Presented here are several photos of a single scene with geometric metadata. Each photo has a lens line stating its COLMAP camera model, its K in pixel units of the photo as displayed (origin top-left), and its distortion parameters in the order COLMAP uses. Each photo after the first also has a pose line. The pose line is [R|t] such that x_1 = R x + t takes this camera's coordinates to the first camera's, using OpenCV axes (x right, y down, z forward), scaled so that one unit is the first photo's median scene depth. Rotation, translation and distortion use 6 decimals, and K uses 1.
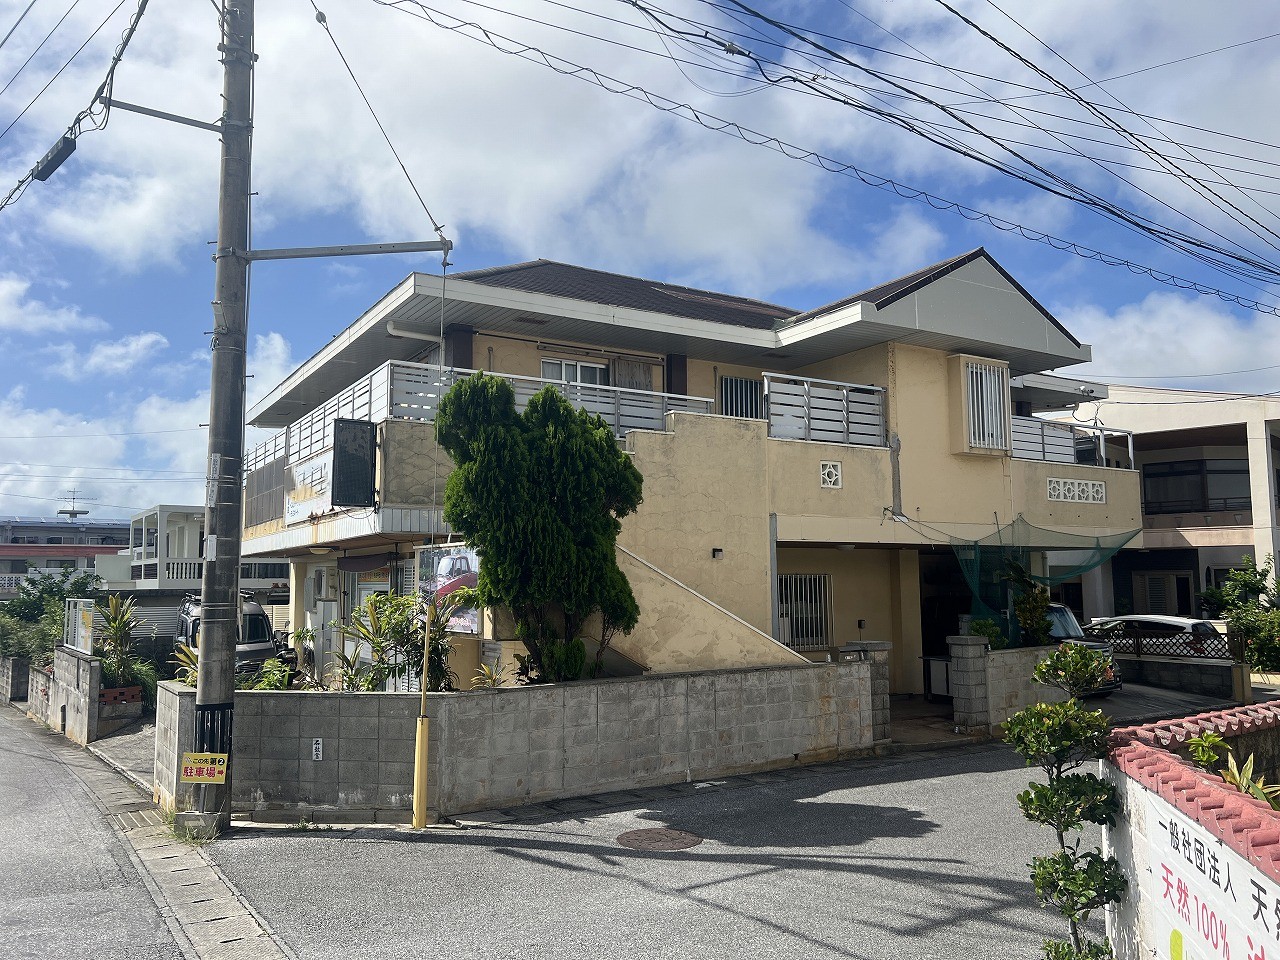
lens RADIAL K [[960.9, 0, 620.6], [0, 960.9, 486.9], [0, 0, 1]] dist [0.068799, -0.083043]
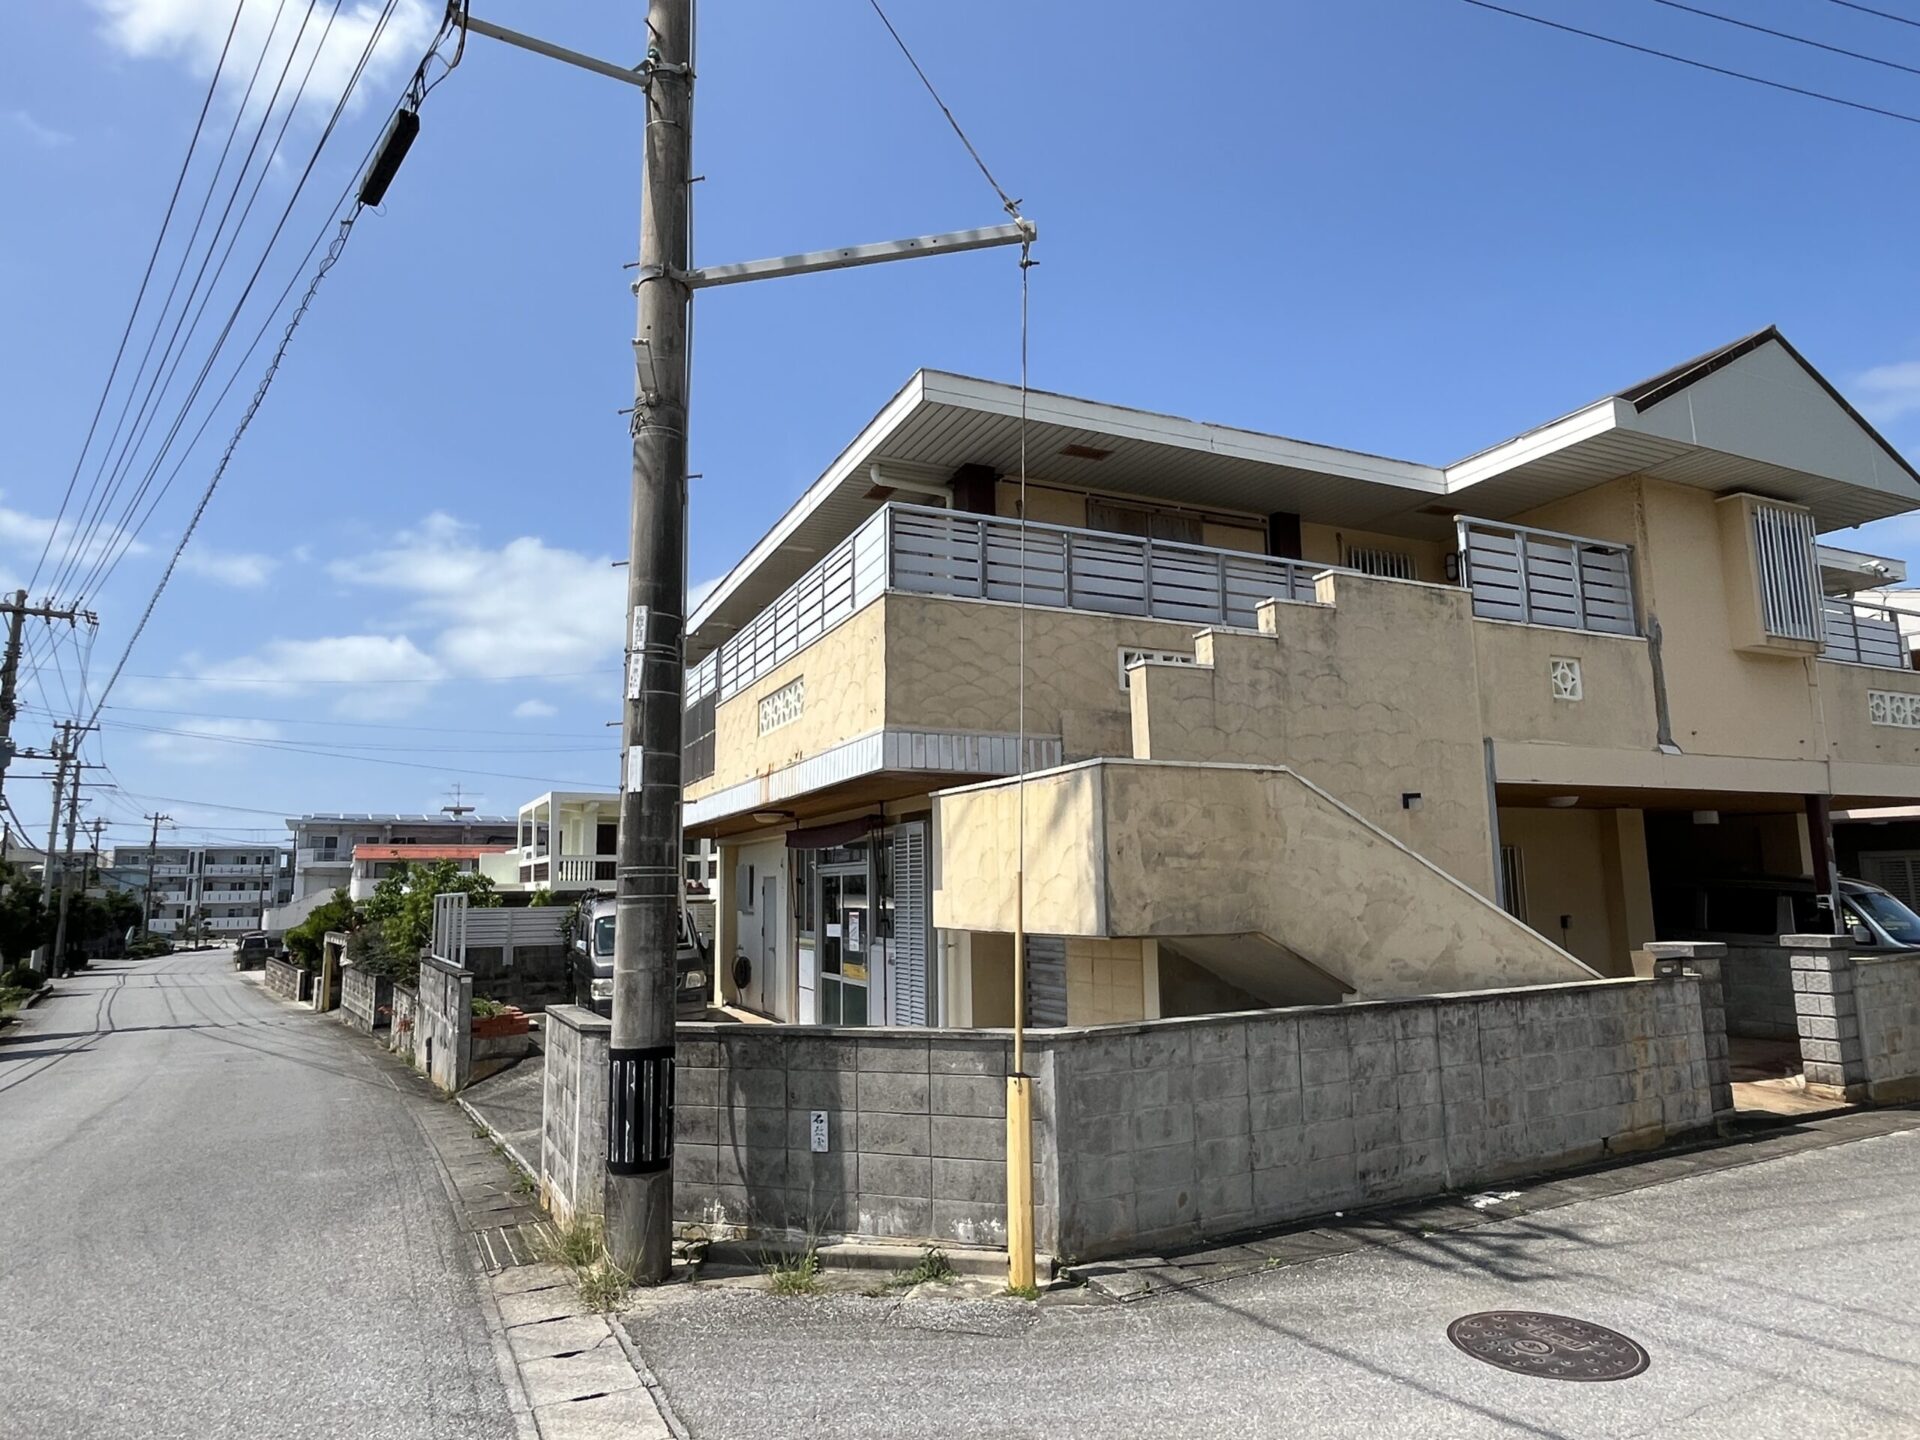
lens RADIAL K [[1128.2, 0, 946.4], [0, 1128.2, 723.0], [0, 0, 1]] dist [0.007034, -0.006621]
pose [[0.994078, -0.024340, -0.105906, -0.124189], [0.019192, 0.998597, -0.049361, 0.052566], [0.106959, 0.047036, 0.993150, 0.265213]]
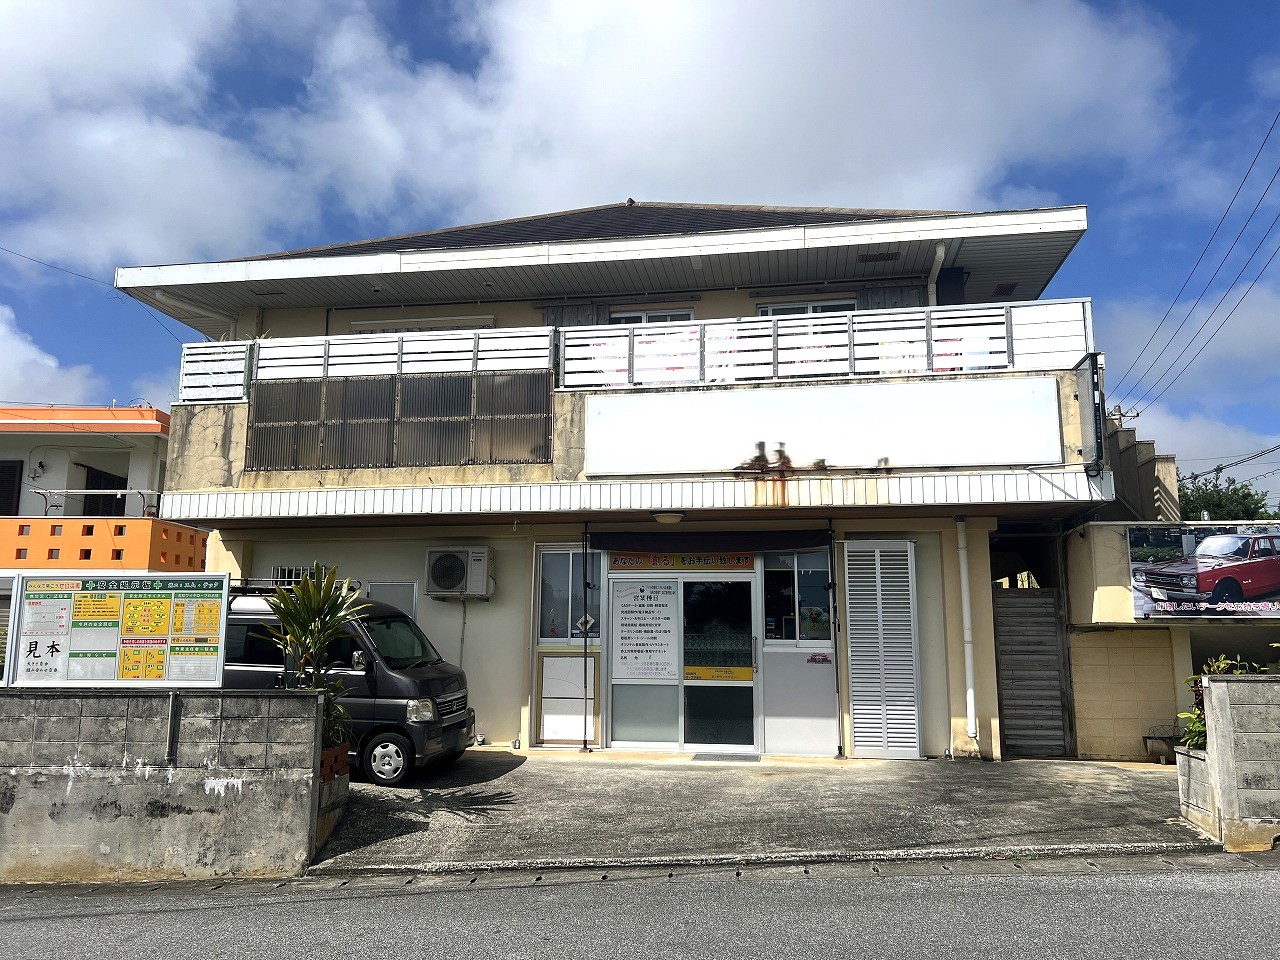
lens RADIAL K [[960.9, 0, 639.1], [0, 960.9, 481.5], [0, 0, 1]] dist [0.068799, -0.083043]
pose [[0.643550, 0.132772, 0.753800, -1.107119], [-0.083770, 0.991142, -0.103058, 0.146970], [-0.760806, 0.003178, 0.648972, 0.749178]]
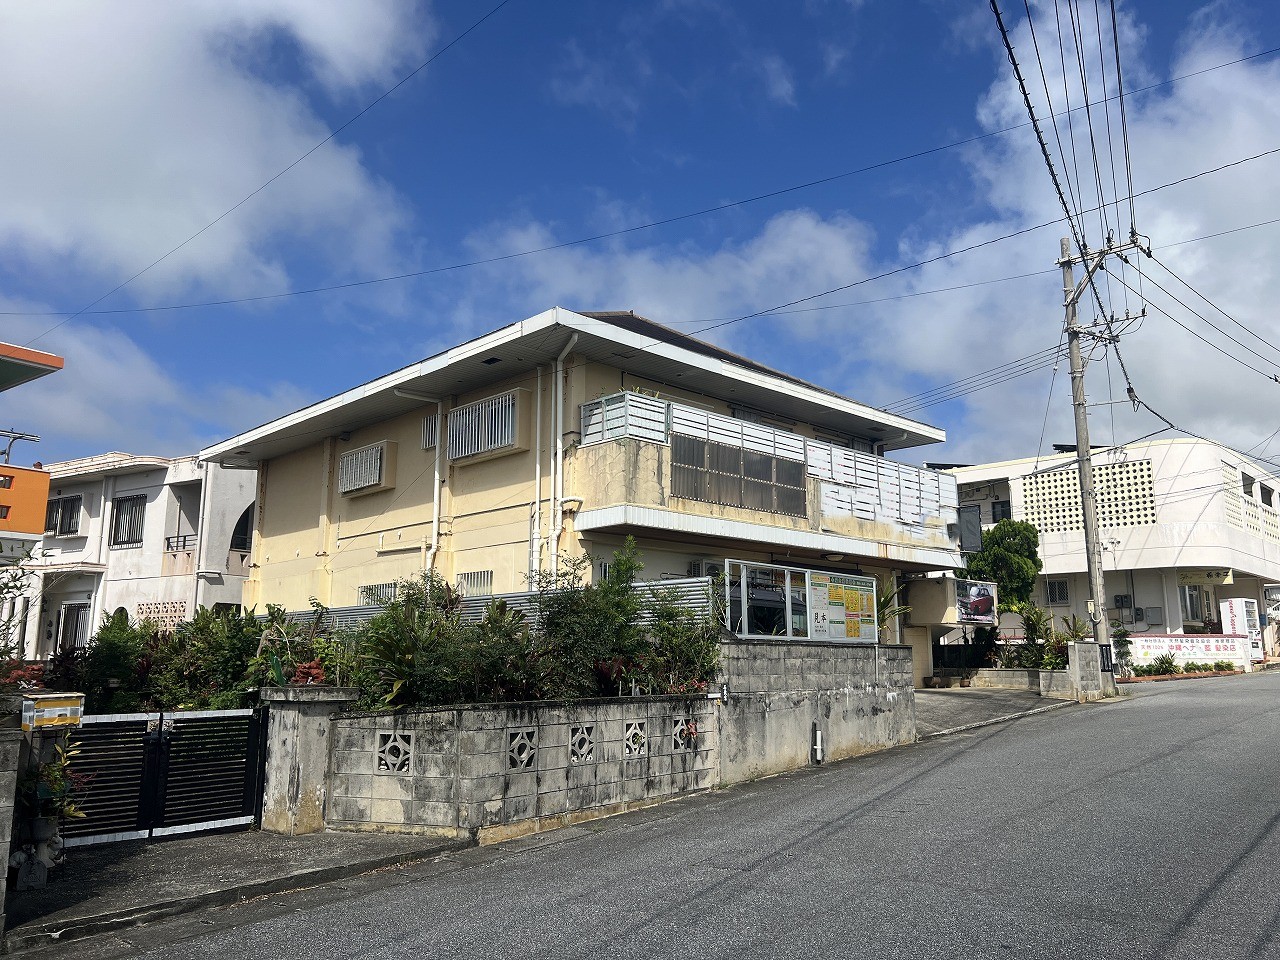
lens RADIAL K [[960.9, 0, 643.7], [0, 960.9, 480.3], [0, 0, 1]] dist [0.068799, -0.083043]
pose [[-0.228799, 0.185568, 0.955623, -1.875733], [-0.095537, 0.972644, -0.211747, 0.328128], [-0.968774, -0.139745, -0.204812, 1.959789]]
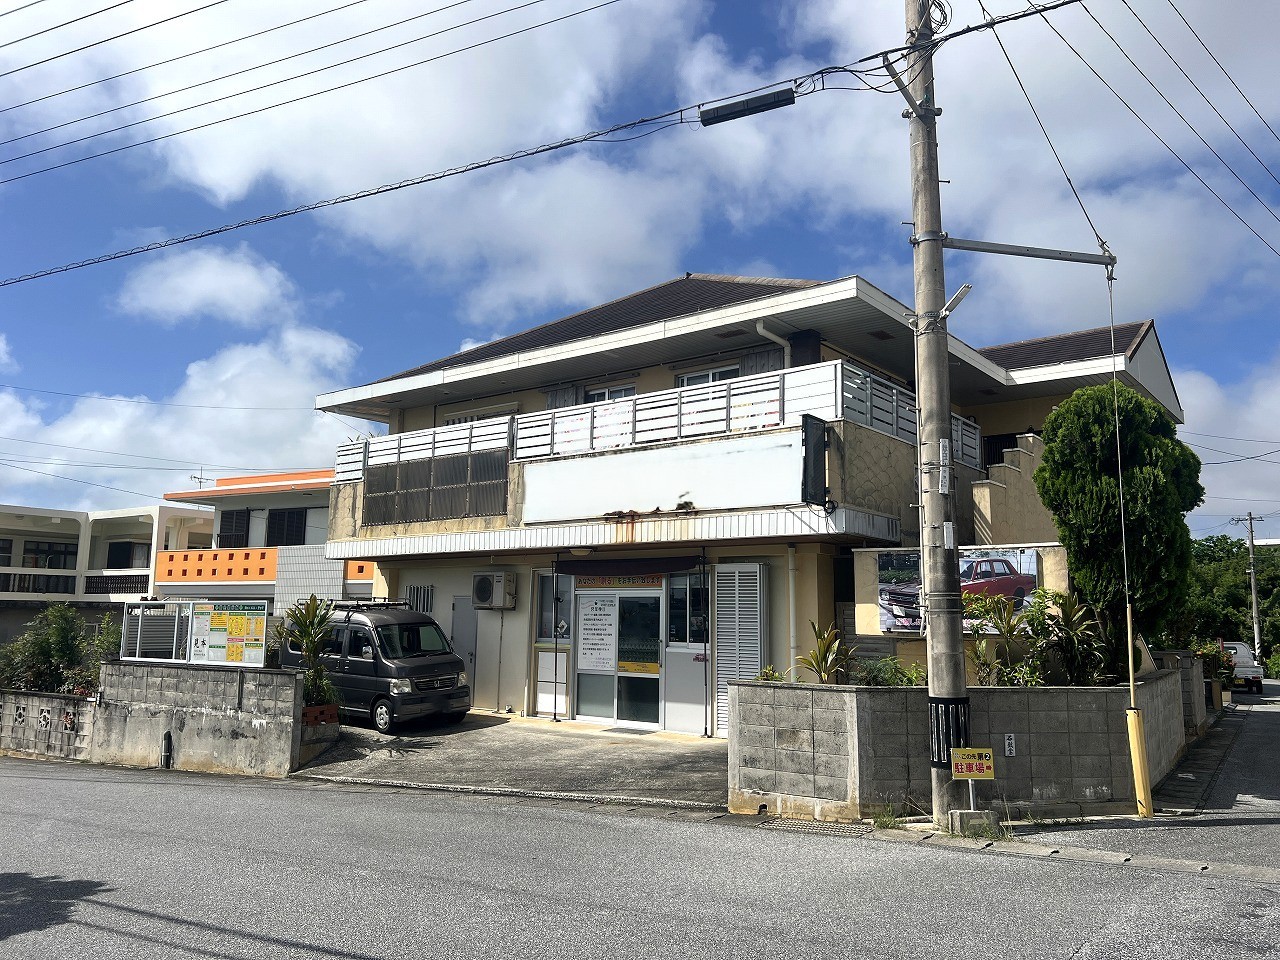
lens RADIAL K [[960.9, 0, 637.8], [0, 960.9, 477.1], [0, 0, 1]] dist [0.068799, -0.083043]
pose [[0.931594, 0.070279, 0.356642, -0.779356], [-0.054450, 0.997042, -0.054246, 0.054049], [-0.359399, 0.031116, 0.932665, 0.151091]]
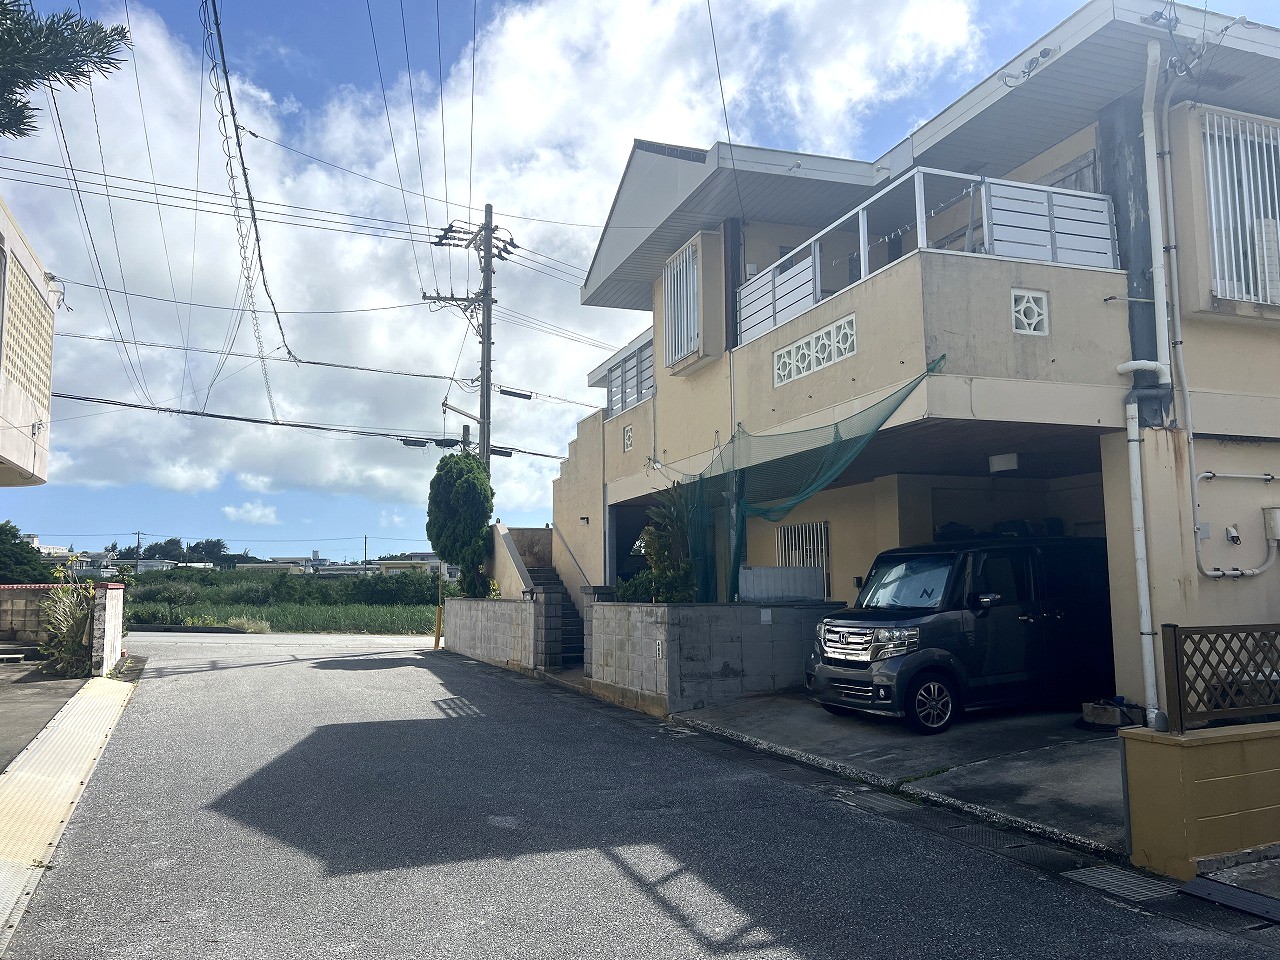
lens RADIAL K [[960.9, 0, 626.8], [0, 960.9, 486.6], [0, 0, 1]] dist [0.068799, -0.083043]
pose [[-0.216132, -0.088973, -0.972302, 1.492493], [0.111916, 0.987018, -0.115198, 0.195195], [0.969929, -0.133714, -0.203368, 1.421372]]
